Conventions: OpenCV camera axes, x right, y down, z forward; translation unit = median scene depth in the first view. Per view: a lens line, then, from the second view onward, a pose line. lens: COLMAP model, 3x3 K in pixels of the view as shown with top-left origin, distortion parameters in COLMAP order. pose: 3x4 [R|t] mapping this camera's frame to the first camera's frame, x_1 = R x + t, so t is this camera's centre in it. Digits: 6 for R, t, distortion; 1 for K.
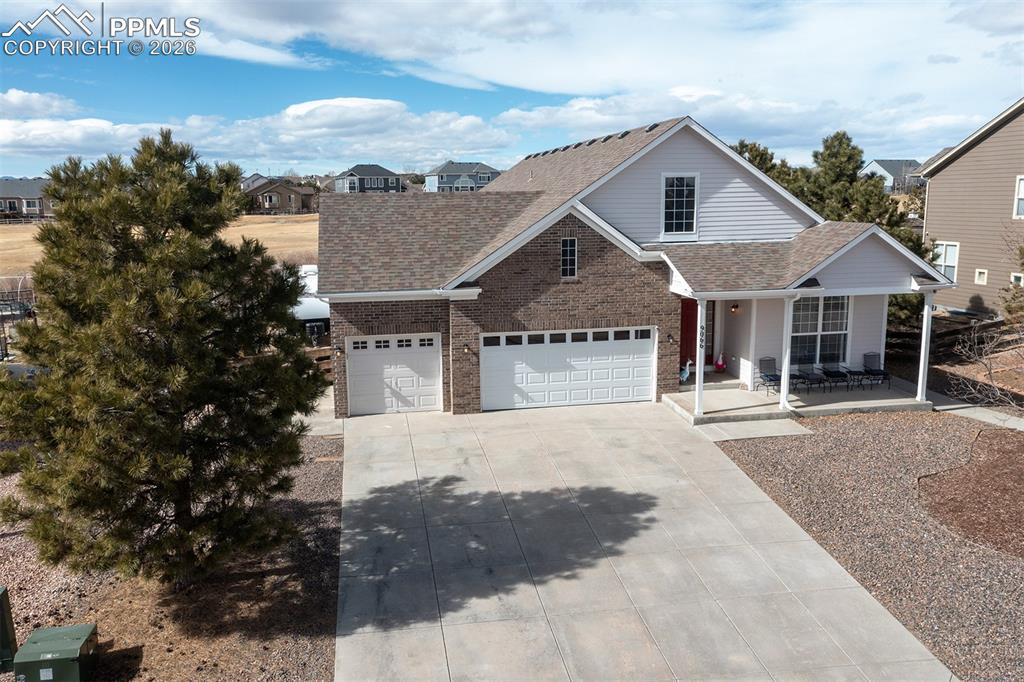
lens RADIAL K [[806.3, 0, 509.1], [0, 806.3, 350.9], [0, 0, 1]] dist [-0.008974, 0.038828]
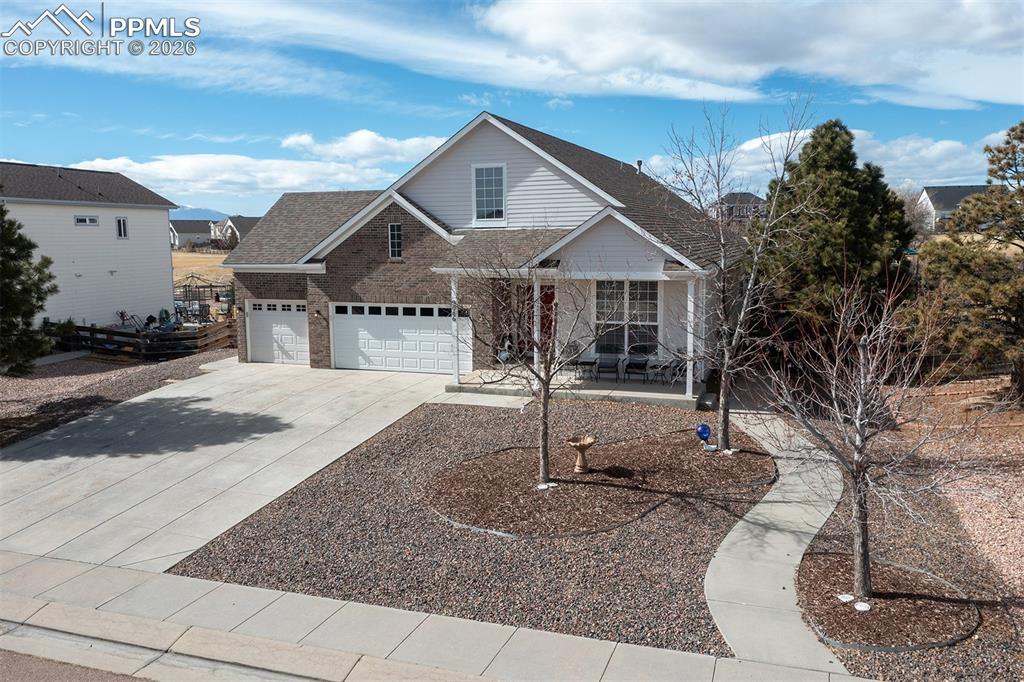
lens RADIAL K [[806.3, 0, 510.0], [0, 806.3, 342.3], [0, 0, 1]] dist [-0.008974, 0.038828]
pose [[0.861390, 0.070280, -0.503058, 0.805114], [-0.096169, 0.995034, -0.025658, 0.042796], [0.498756, 0.070480, 0.863872, 0.097026]]
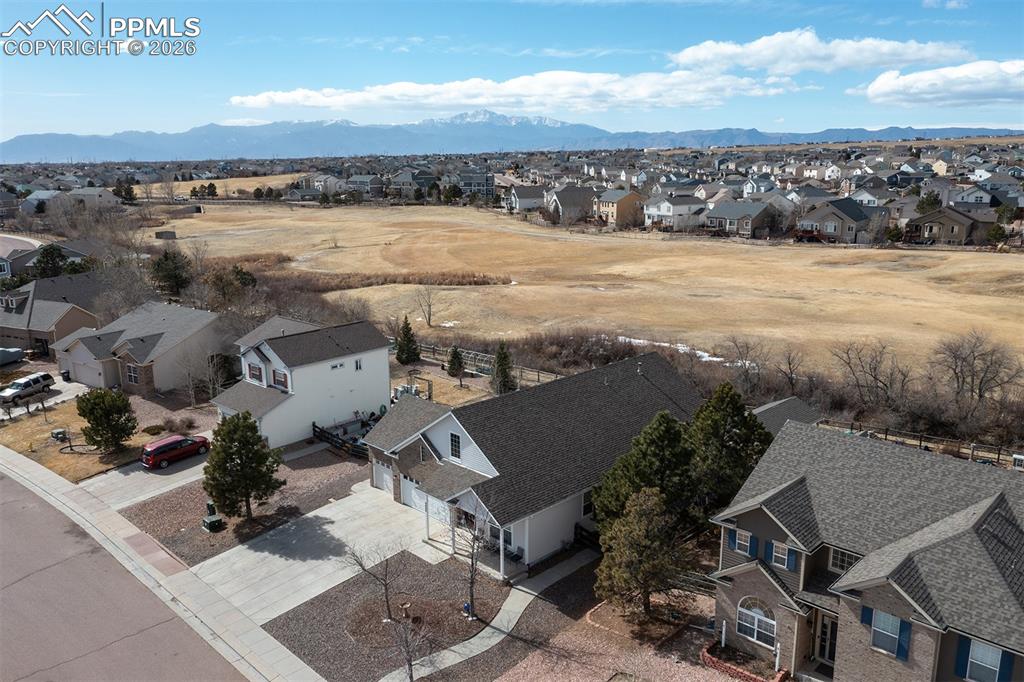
lens RADIAL K [[806.3, 0, 508.1], [0, 806.3, 339.2], [0, 0, 1]] dist [-0.008974, 0.038828]
pose [[0.558231, 0.195091, -0.806423, 2.034784], [-0.156521, 0.979272, 0.128558, -0.782529], [0.814788, 0.054457, 0.577196, -0.167157]]
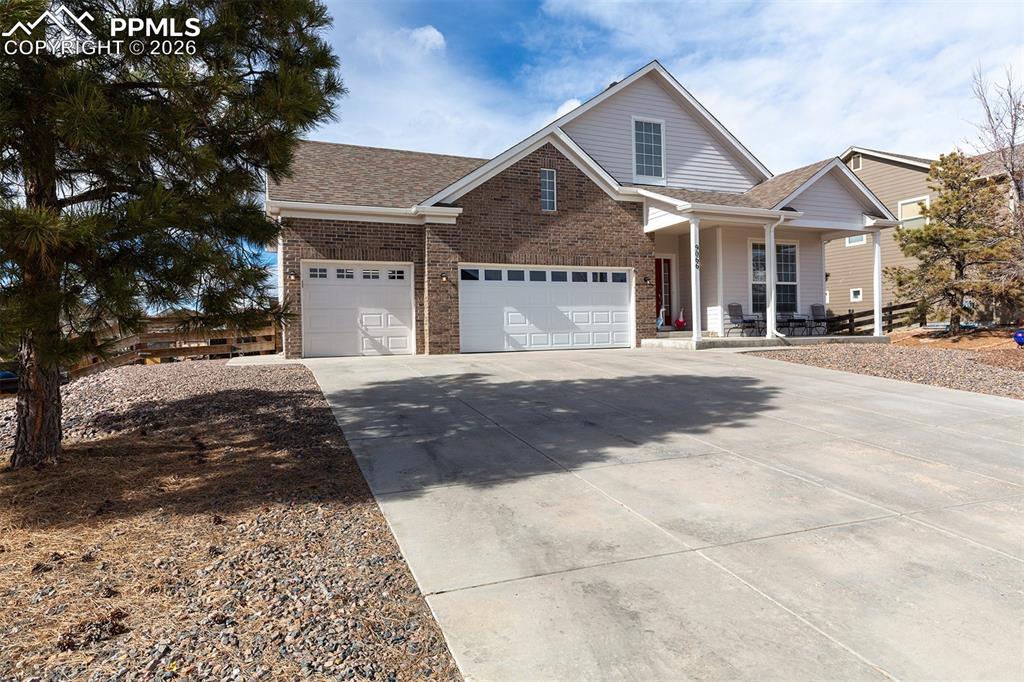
lens RADIAL K [[613.7, 0, 523.8], [0, 613.7, 345.5], [0, 0, 1]] dist [0.007386, 0.000691]
pose [[0.974533, -0.010688, 0.223988, -0.118916], [0.049857, 0.984189, -0.169959, 0.188506], [-0.218630, 0.176798, 0.959658, 0.341411]]
